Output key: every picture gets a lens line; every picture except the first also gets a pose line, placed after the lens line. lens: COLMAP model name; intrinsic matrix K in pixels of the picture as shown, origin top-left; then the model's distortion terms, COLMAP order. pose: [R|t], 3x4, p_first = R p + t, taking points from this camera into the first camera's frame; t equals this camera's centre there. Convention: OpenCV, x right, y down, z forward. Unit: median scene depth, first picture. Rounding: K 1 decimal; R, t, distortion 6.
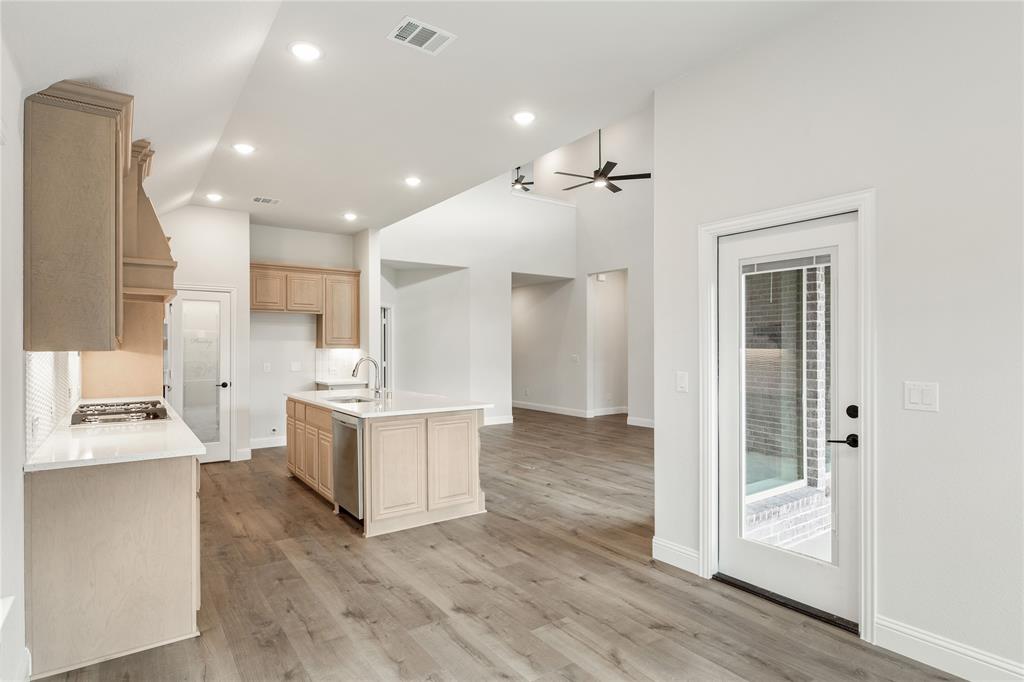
lens RADIAL K [[545.6, 0, 514.4], [0, 545.6, 342.9], [0, 0, 1]] dist [0.001948, 0.000157]
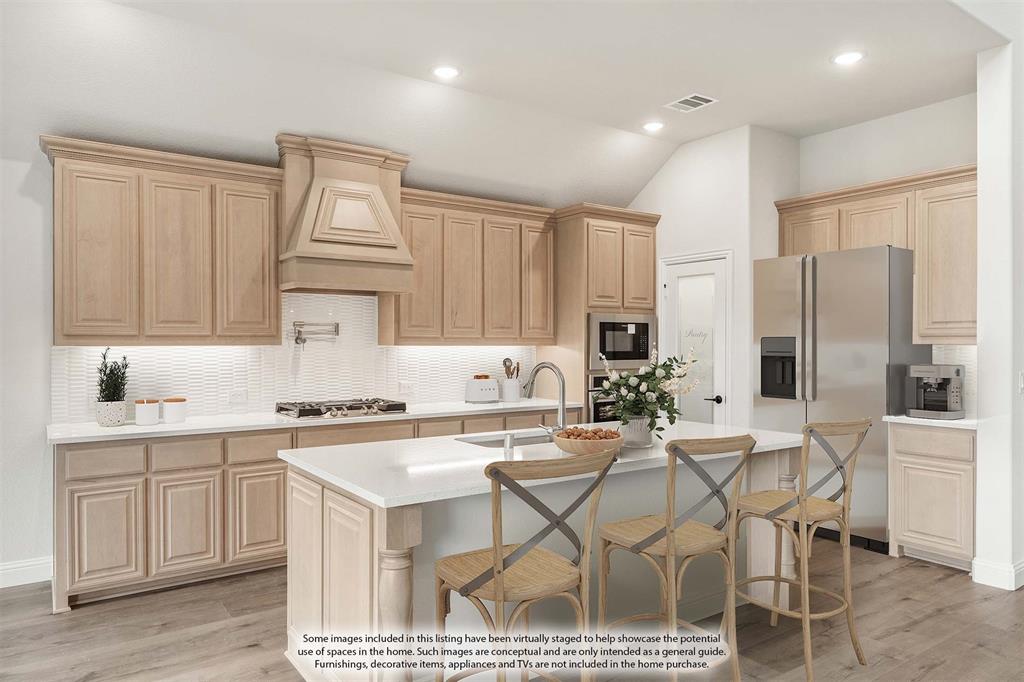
lens RADIAL K [[676.3, 0, 516.8], [0, 676.3, 342.9], [0, 0, 1]] dist [-0.006232, 0.002312]
pose [[-0.005008, -0.002556, -0.999984, 0.540753], [0.011923, 0.999925, -0.002616, 0.014505], [0.999916, -0.011936, -0.004977, 1.411683]]
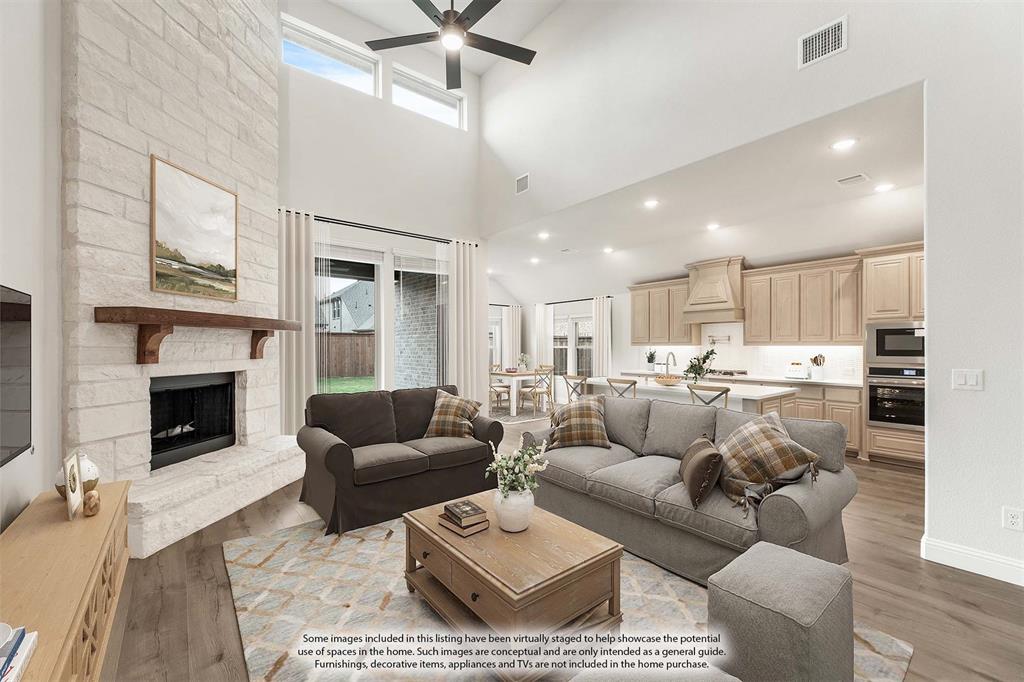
lens RADIAL K [[418.0, 0, 505.7], [0, 418.0, 343.8], [0, 0, 1]] dist [-0.003210, -0.000168]
pose [[-0.999200, -0.003112, -0.039875, 0.254528], [-0.002380, 0.999828, -0.018371, 0.040917], [0.039925, -0.018261, -0.999036, 2.919734]]
